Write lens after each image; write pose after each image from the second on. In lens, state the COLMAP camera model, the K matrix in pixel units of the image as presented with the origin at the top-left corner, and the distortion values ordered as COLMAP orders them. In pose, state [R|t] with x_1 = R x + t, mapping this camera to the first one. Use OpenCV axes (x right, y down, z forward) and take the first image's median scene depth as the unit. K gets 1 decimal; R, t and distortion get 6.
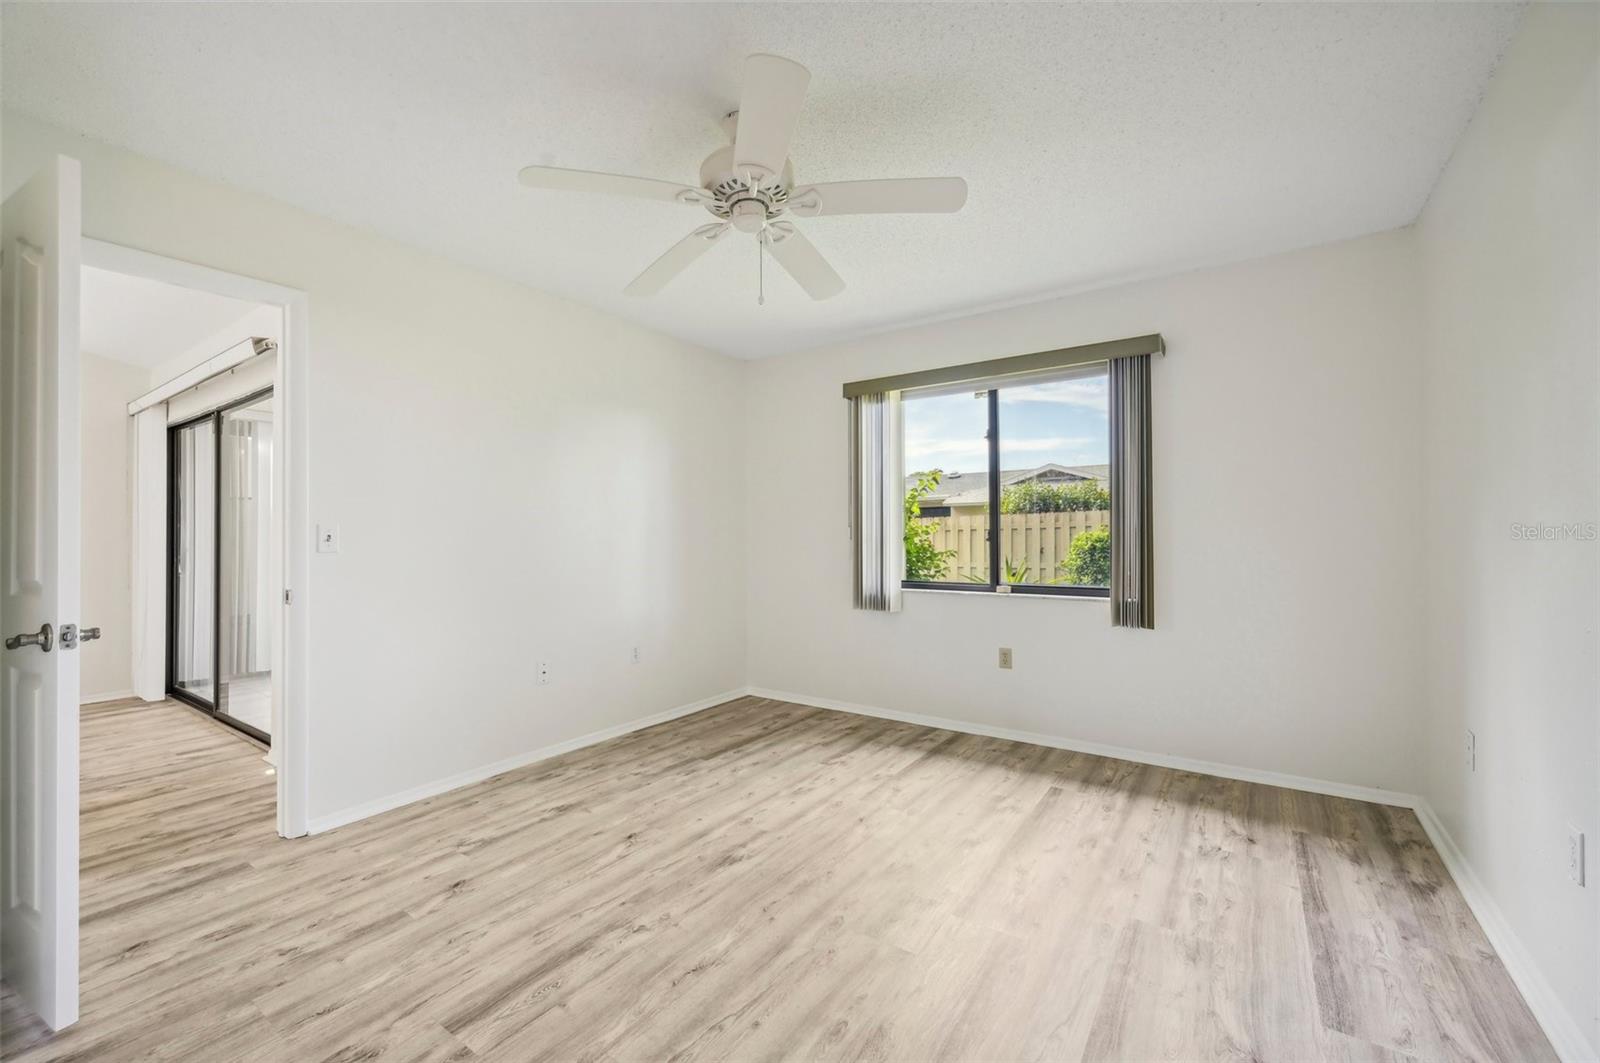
lens RADIAL K [[645.6, 0, 809.3], [0, 645.6, 534.8], [0, 0, 1]] dist [0.000737, -0.000104]
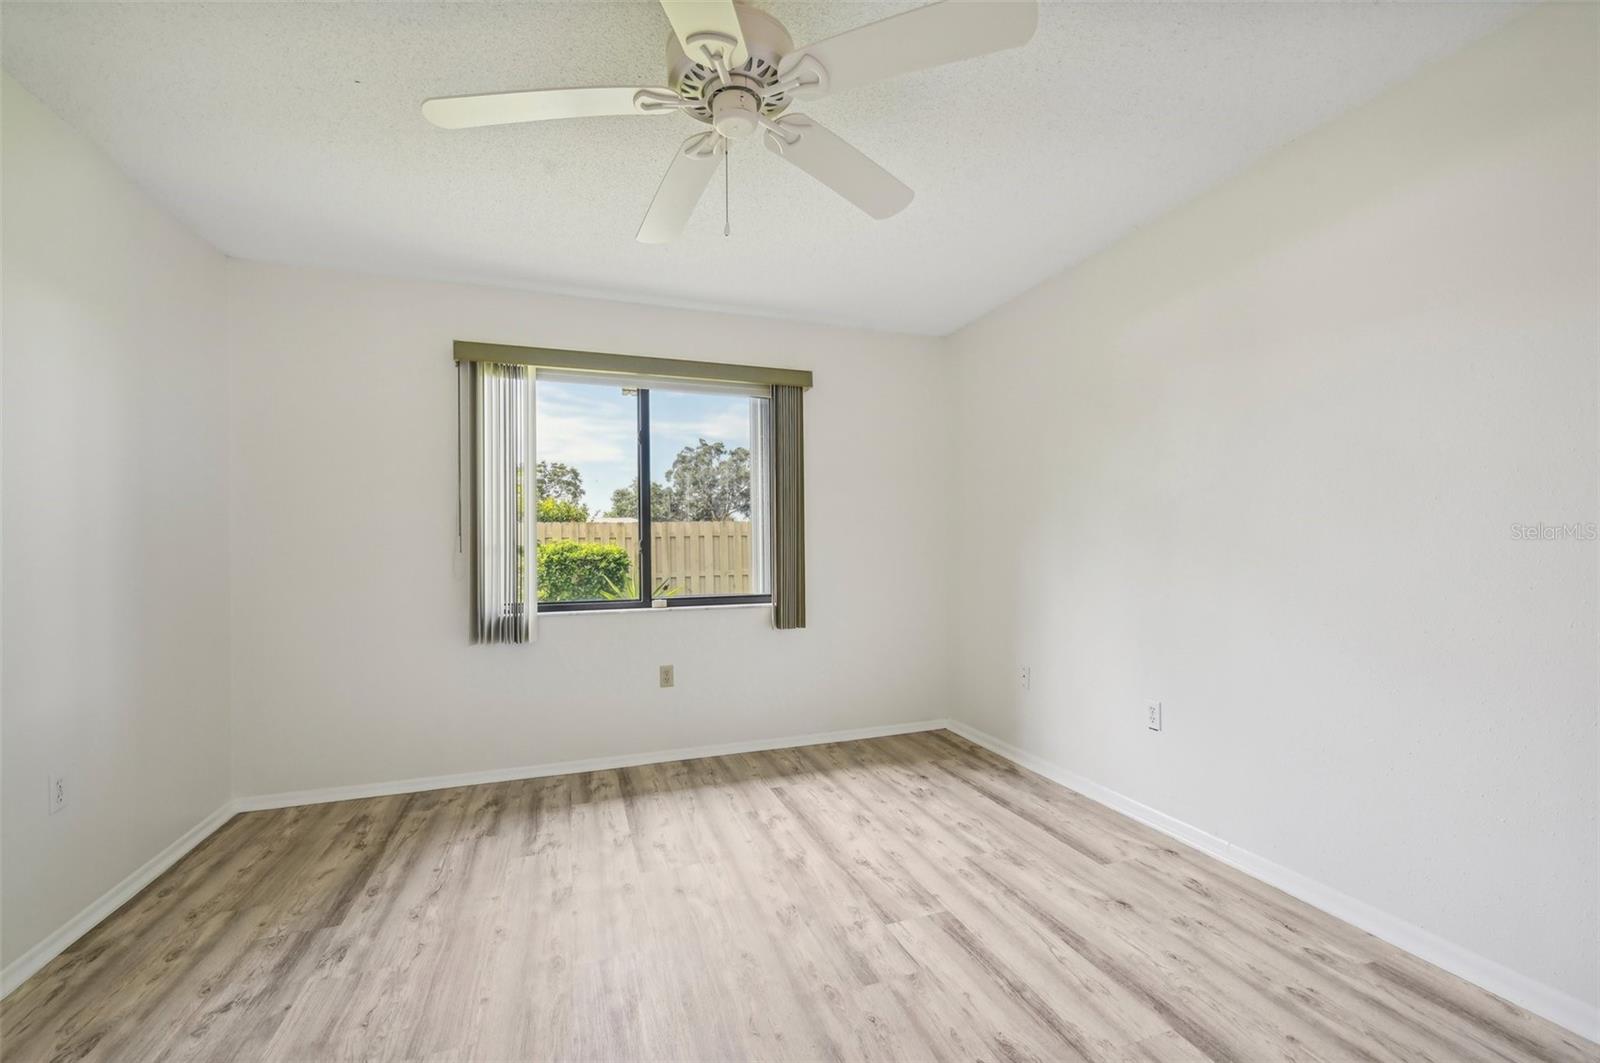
lens RADIAL K [[660.2, 0, 808.2], [0, 660.2, 548.5], [0, 0, 1]] dist [0.000480, 0.000135]
pose [[0.584850, -0.002987, 0.811136, -0.453125], [0.003074, 0.999994, 0.001466, 0.004023], [-0.811136, 0.001636, 0.584856, 0.335316]]
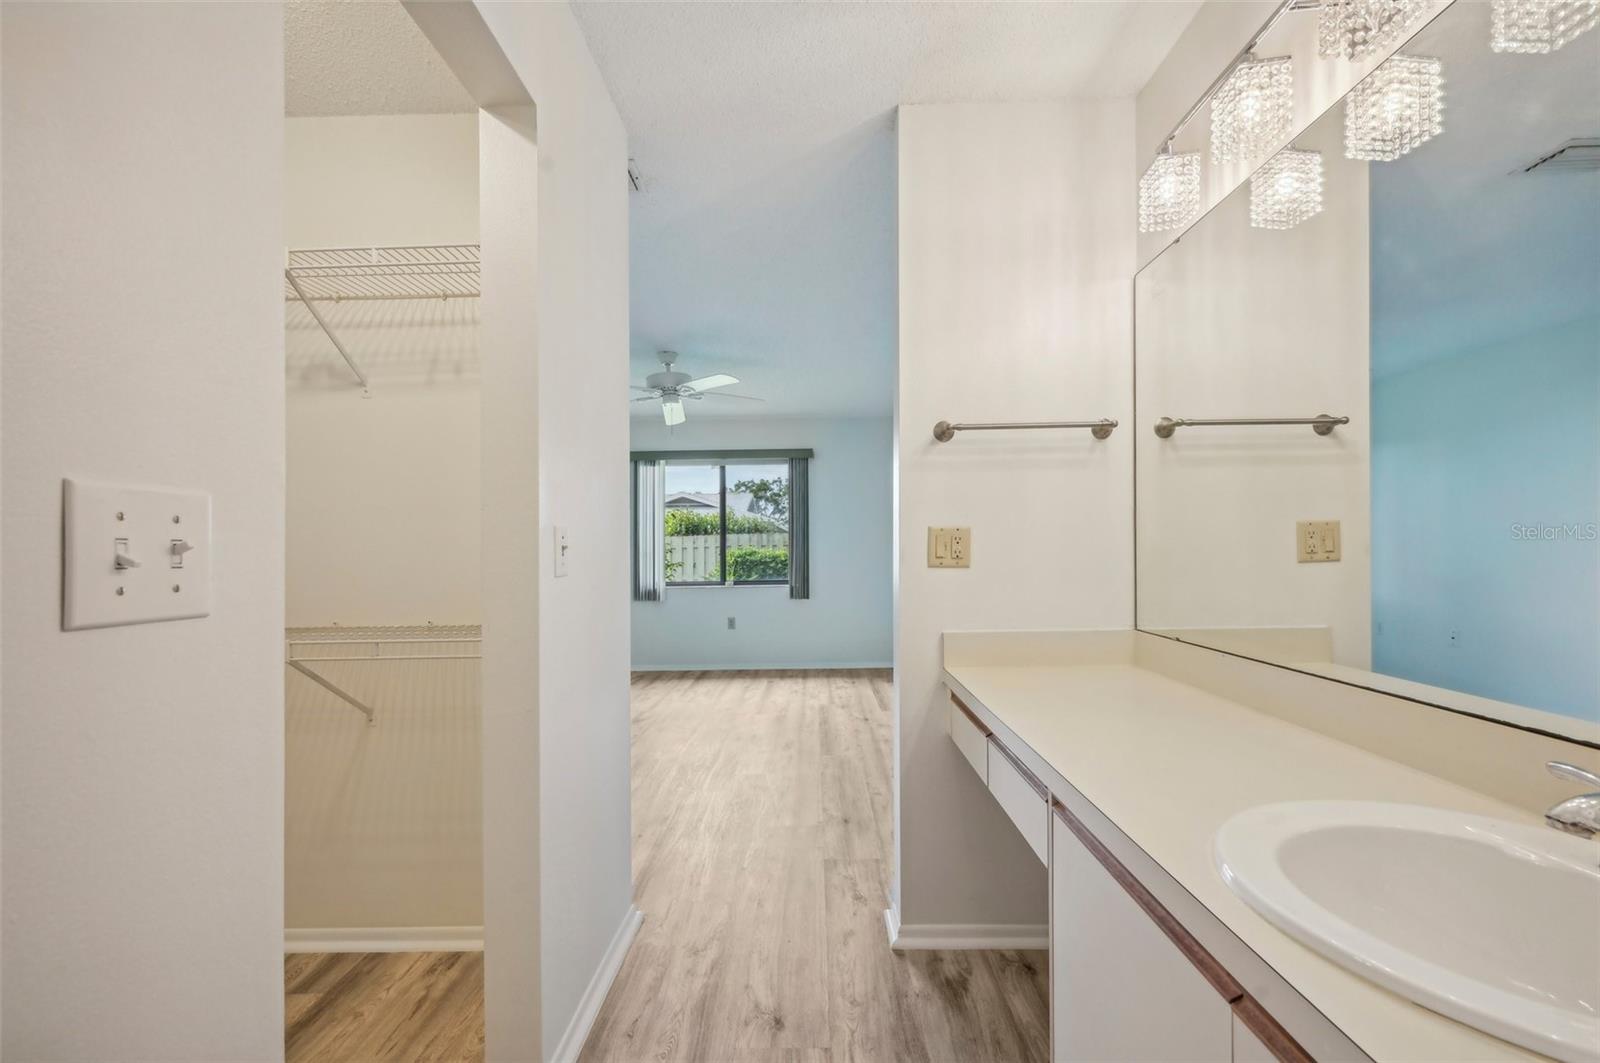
lens RADIAL K [[652.1, 0, 807.0], [0, 652.1, 556.7], [0, 0, 1]] dist [-0.000139, -0.000387]
pose [[0.833019, -0.006071, 0.553211, -0.618429], [0.003703, 0.999979, 0.005397, 0.007297], [-0.553232, -0.002447, 0.833024, -0.707141]]
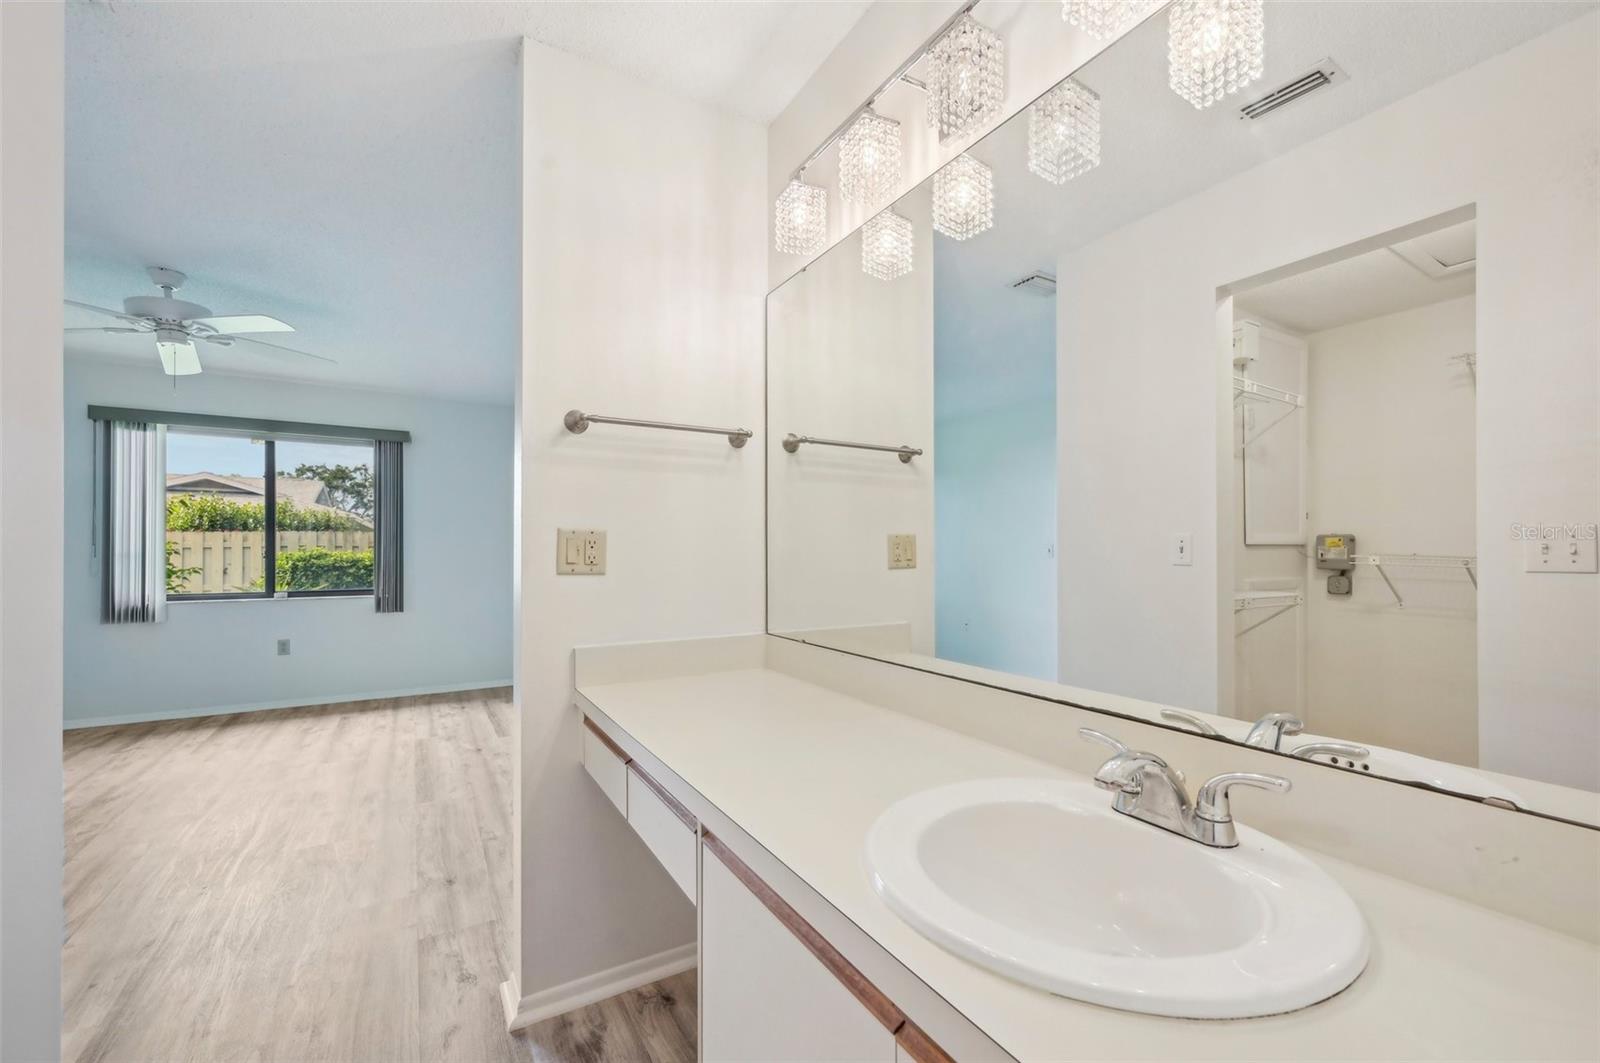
lens RADIAL K [[648.6, 0, 811.2], [0, 648.6, 560.3], [0, 0, 1]] dist [-0.002684, -0.000268]
pose [[0.410769, -0.001397, 0.911739, -0.579398], [-0.004290, 0.999985, 0.003465, 0.005952], [-0.911730, -0.005334, 0.410756, -0.662910]]
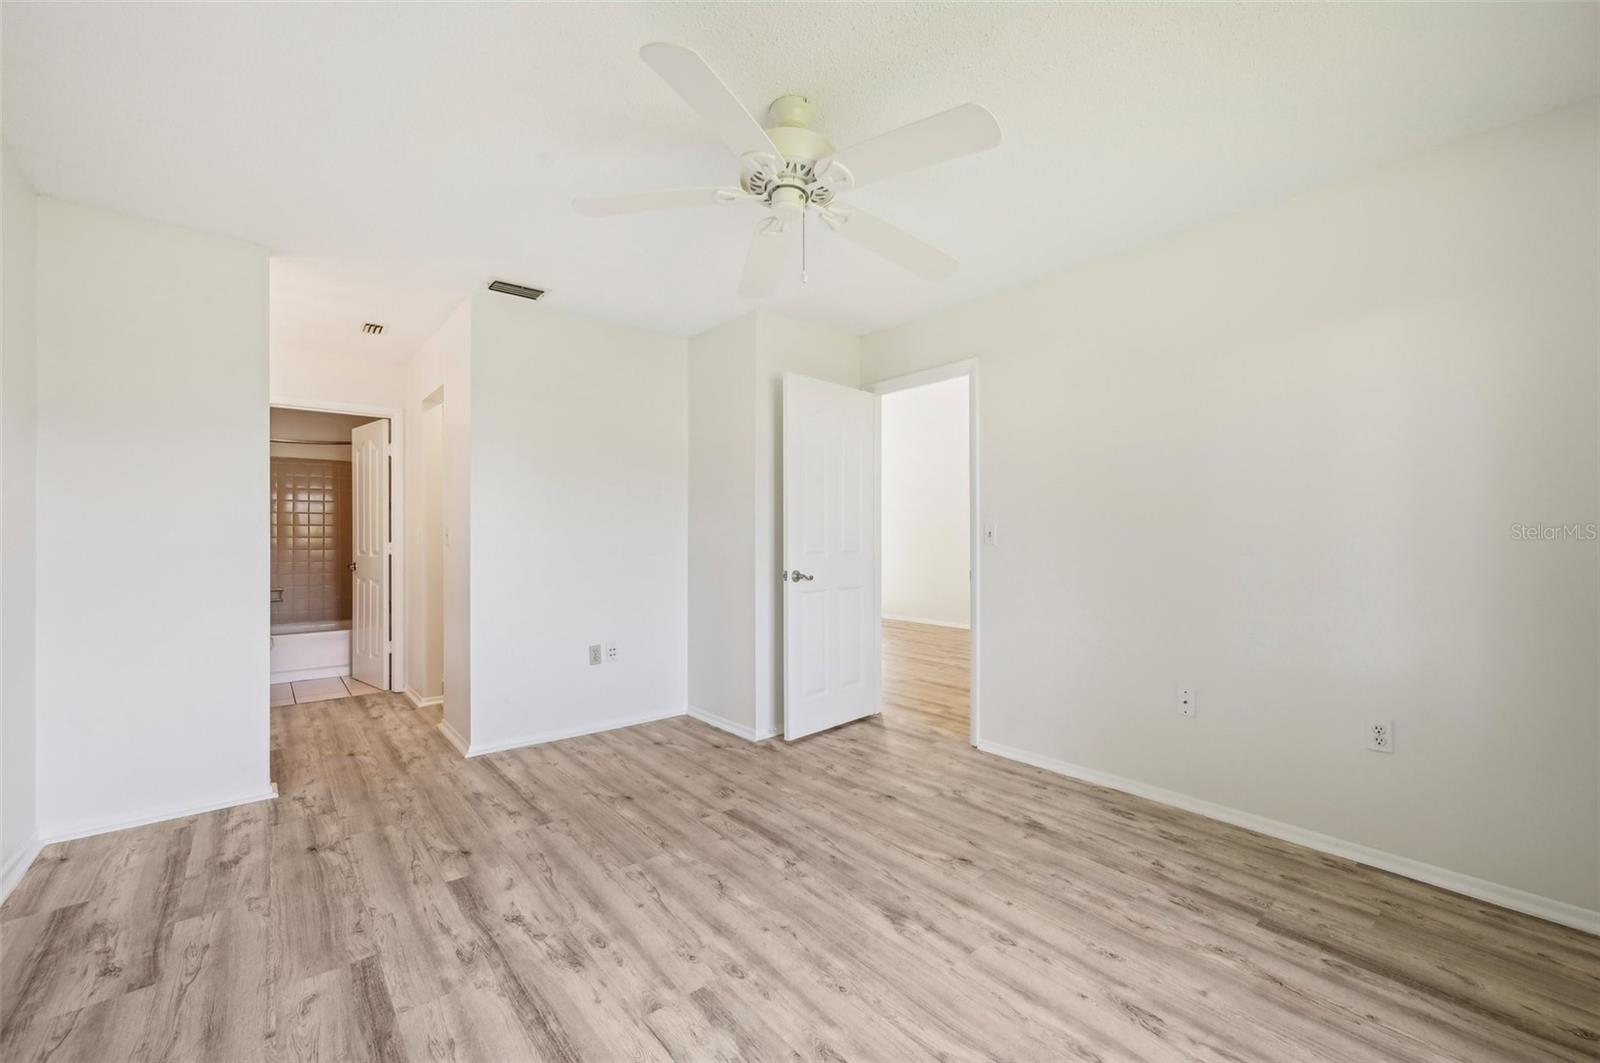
lens RADIAL K [[648.7, 0, 798.5], [0, 648.7, 530.9], [0, 0, 1]] dist [0.000145, -0.000035]
pose [[-0.277014, 0.001068, -0.960865, 0.574020], [0.004666, 0.999989, -0.000234, -0.001664], [0.960855, -0.004548, -0.277016, 0.877554]]
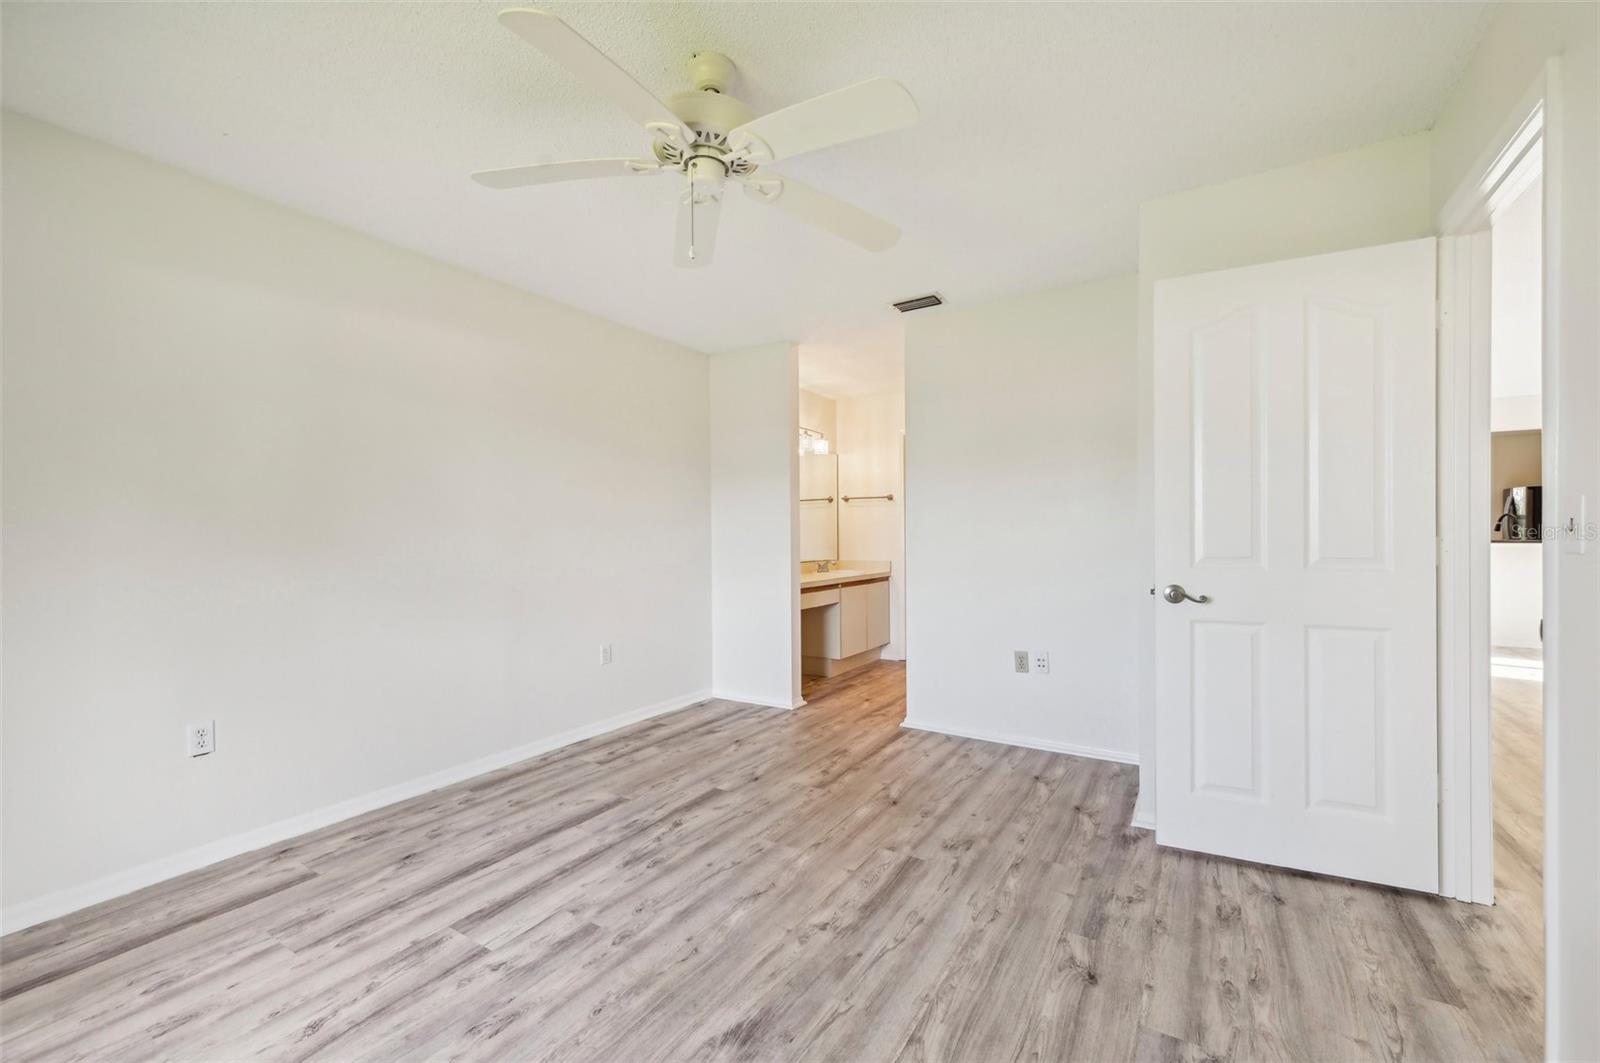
lens RADIAL K [[641.1, 0, 804.7], [0, 641.1, 542.4], [0, 0, 1]] dist [-0.000168, 0.000053]
pose [[-0.999056, 0.017925, -0.039559, -0.133200], [0.017456, 0.999773, 0.012182, 0.003723], [0.039768, 0.011480, -0.999143, 1.288498]]
